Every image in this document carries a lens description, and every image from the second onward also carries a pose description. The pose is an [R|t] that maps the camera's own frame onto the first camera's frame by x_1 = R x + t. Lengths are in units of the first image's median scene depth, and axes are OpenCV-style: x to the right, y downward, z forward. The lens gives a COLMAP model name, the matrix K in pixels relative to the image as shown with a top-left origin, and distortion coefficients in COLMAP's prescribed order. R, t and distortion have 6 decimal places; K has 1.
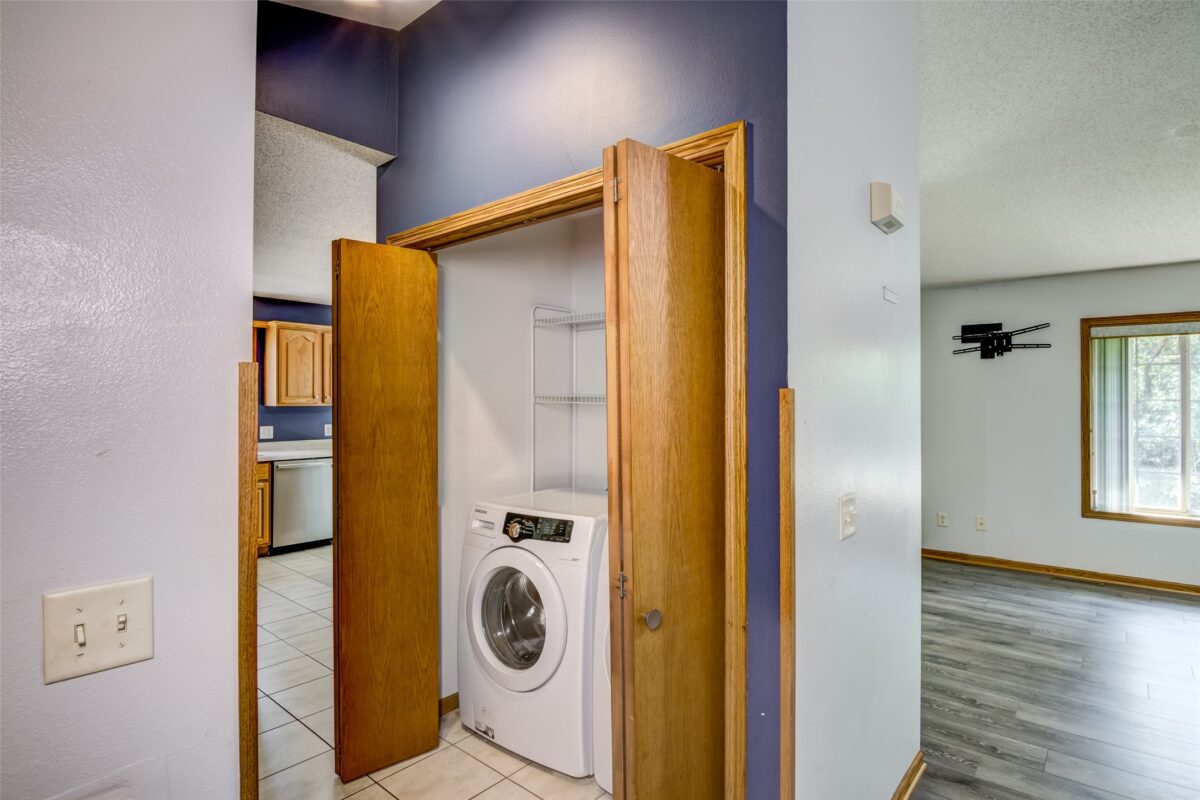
lens RADIAL K [[613.0, 0, 591.7], [0, 613.0, 395.9], [0, 0, 1]] dist [-0.010946, -0.010814]
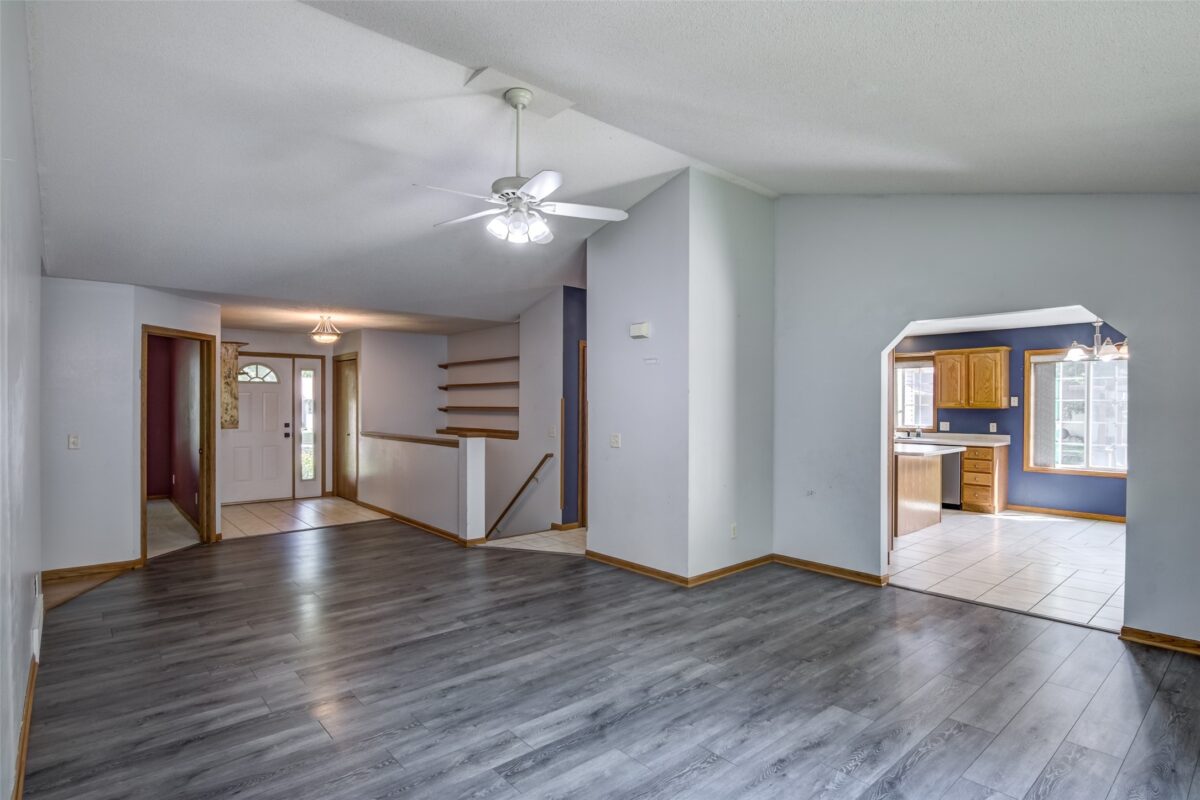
lens RADIAL K [[613.0, 0, 603.9], [0, 613.0, 403.6], [0, 0, 1]] dist [-0.010946, -0.010814]
pose [[-0.133349, 0.001918, -0.991067, 1.285480], [0.006322, 0.999979, 0.001084, -0.001243], [0.991049, -0.006121, -0.133359, 0.496985]]
